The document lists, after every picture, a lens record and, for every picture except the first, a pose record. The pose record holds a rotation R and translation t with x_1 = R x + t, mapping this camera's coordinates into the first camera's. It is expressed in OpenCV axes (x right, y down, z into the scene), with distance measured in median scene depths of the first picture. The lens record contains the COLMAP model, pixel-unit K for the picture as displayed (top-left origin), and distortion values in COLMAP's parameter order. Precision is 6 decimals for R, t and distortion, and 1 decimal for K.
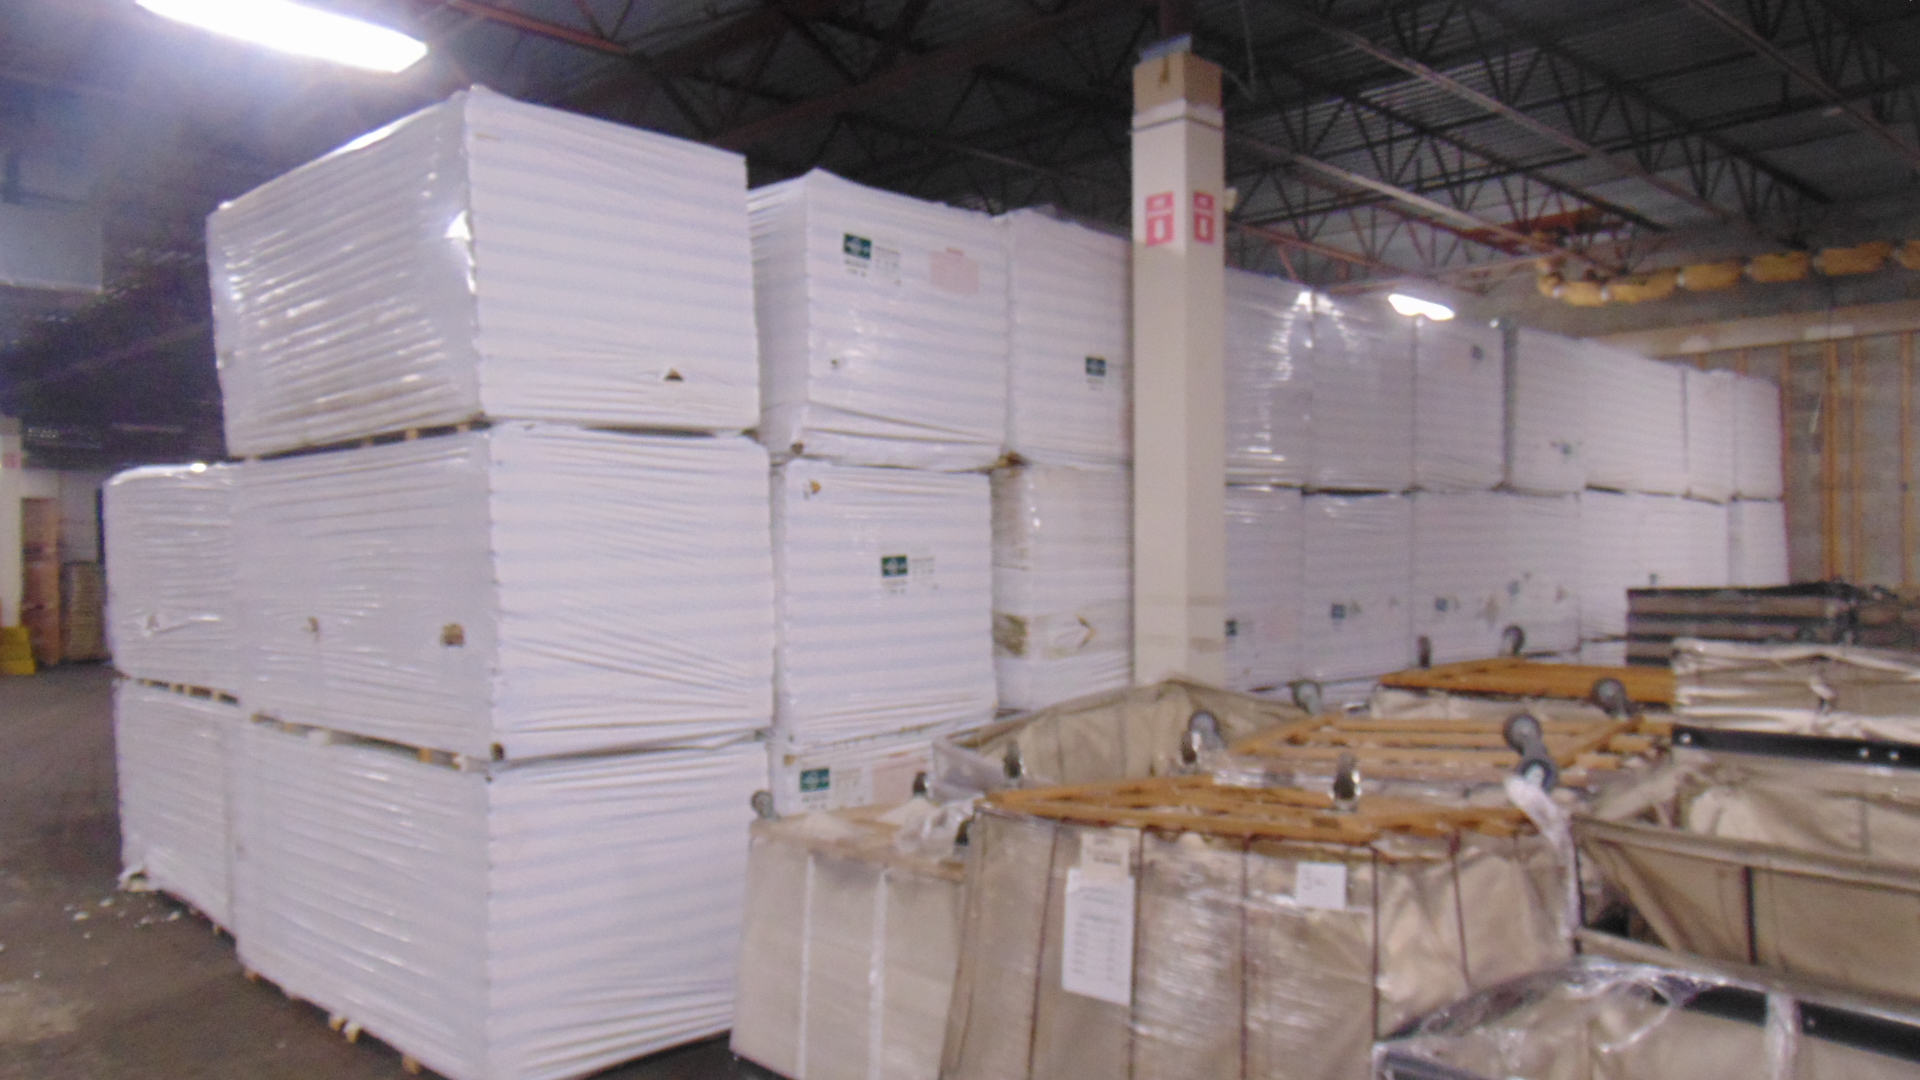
lens RADIAL K [[1450.7, 0, 957.7], [0, 1450.7, 545.3], [0, 0, 1]] dist [-0.016391, 0.031071]
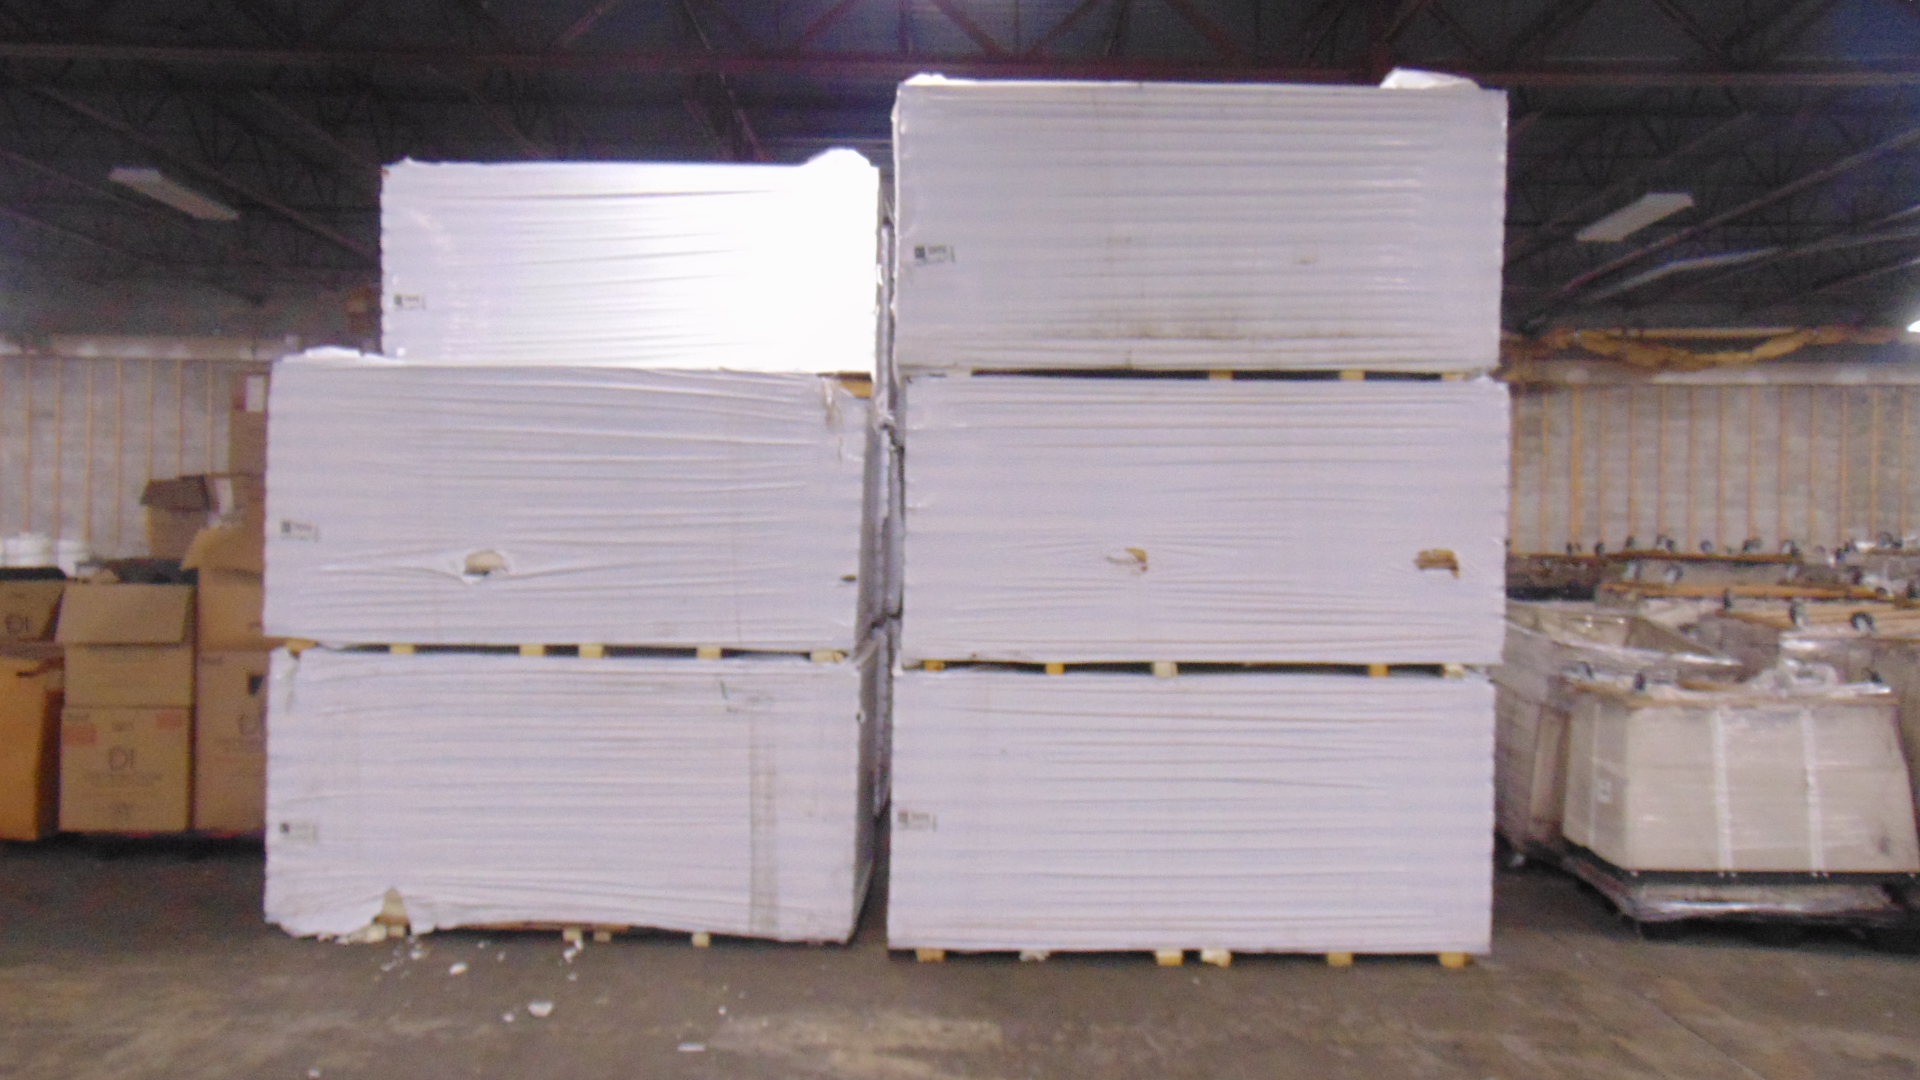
lens RADIAL K [[1450.7, 0, 960.8], [0, 1450.7, 536.7], [0, 0, 1]] dist [-0.016391, 0.031071]
pose [[0.682405, 0.002246, 0.730971, -1.241359], [-0.022778, 0.999575, 0.018193, 0.027435], [-0.730619, -0.029066, 0.682166, 0.422497]]
